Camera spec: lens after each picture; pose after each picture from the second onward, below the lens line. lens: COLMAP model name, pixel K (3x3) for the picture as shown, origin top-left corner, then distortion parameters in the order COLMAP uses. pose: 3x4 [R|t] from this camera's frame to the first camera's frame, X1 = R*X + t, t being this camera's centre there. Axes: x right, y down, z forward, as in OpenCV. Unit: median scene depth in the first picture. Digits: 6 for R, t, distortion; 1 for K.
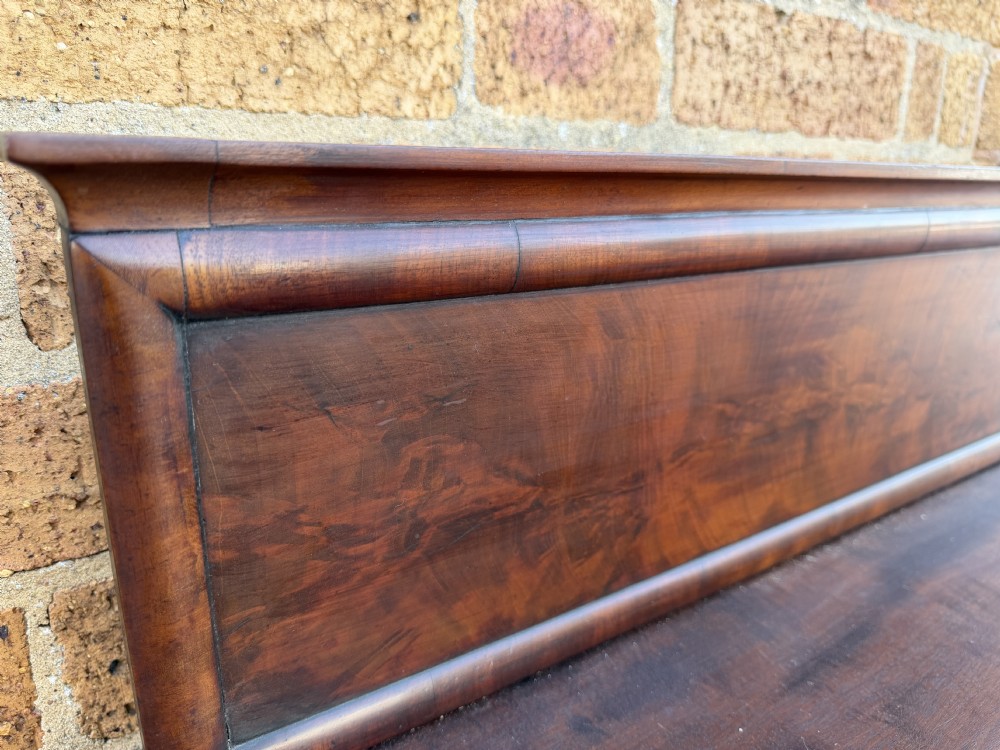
lens RADIAL K [[725.7, 0, 500.8], [0, 725.7, 388.2], [0, 0, 1]] dist [0.004339, -0.024504]
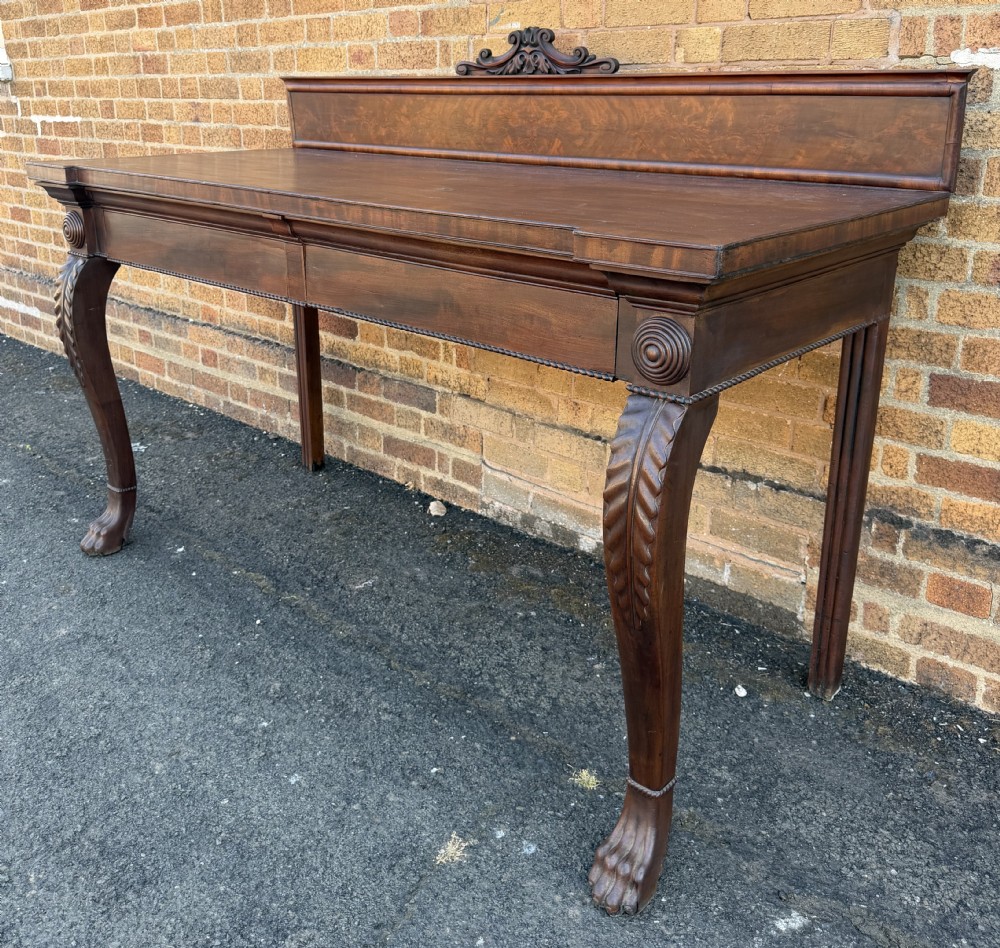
lens RADIAL K [[940.5, 0, 493.2], [0, 940.5, 363.8], [0, 0, 1]] dist [0.128125, -0.204047]
pose [[0.228745, 0.267255, -0.936082, 7.550900], [-0.259292, 0.943567, 0.206031, 0.012447], [0.938320, 0.195590, 0.285133, 0.245823]]
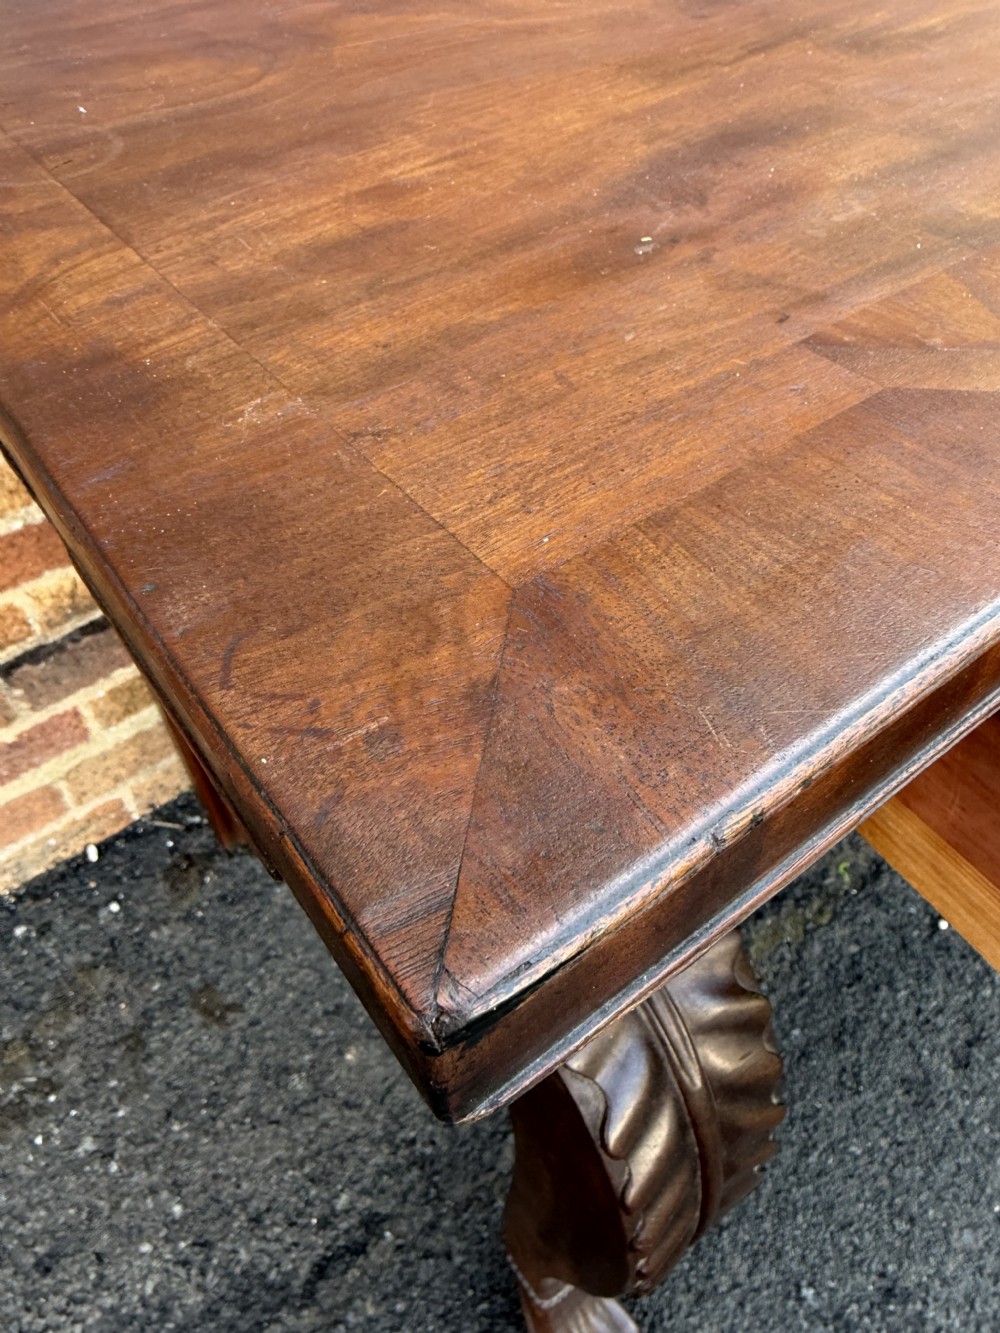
lens RADIAL K [[961.8, 0, 497.6], [0, 961.8, 588.3], [0, 0, 1]] dist [0.010738, -0.014498]
pose [[0.998764, -0.049682, 0.001157, 0.925872], [0.042827, 0.872315, 0.487065, 0.543368], [-0.025207, -0.486414, 0.873365, -1.248703]]
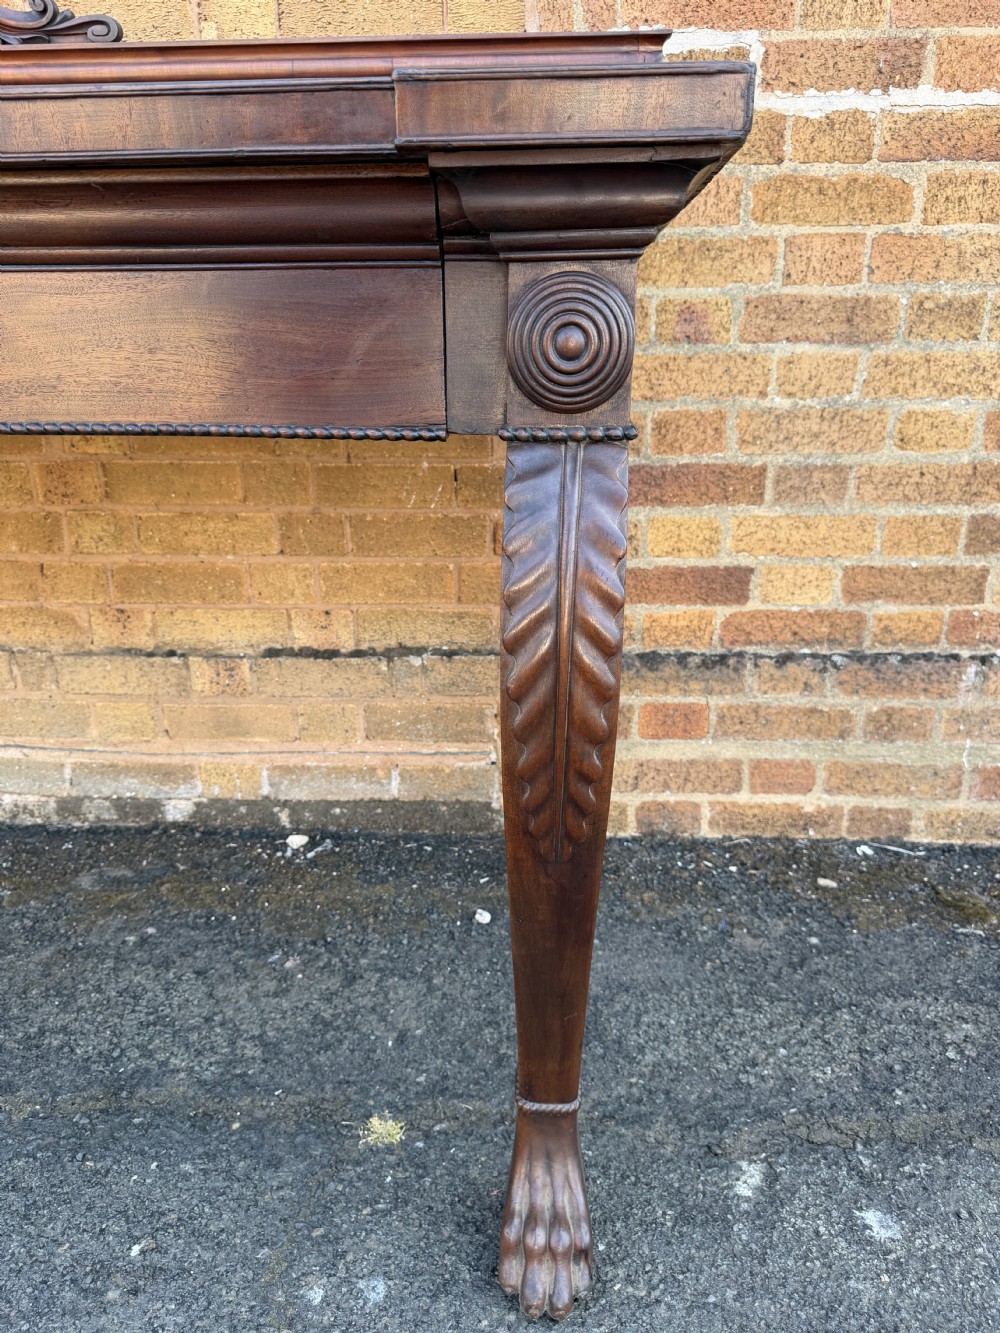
lens RADIAL K [[946.8, 0, 500.8], [0, 946.8, 671.0], [0, 0, 1]] dist [0.133920, -0.268160]
pose [[0.783225, 0.206726, -0.586364, 5.684372], [-0.159524, 0.978351, 0.131842, 0.859464], [0.600925, -0.009723, 0.799246, 0.230445]]
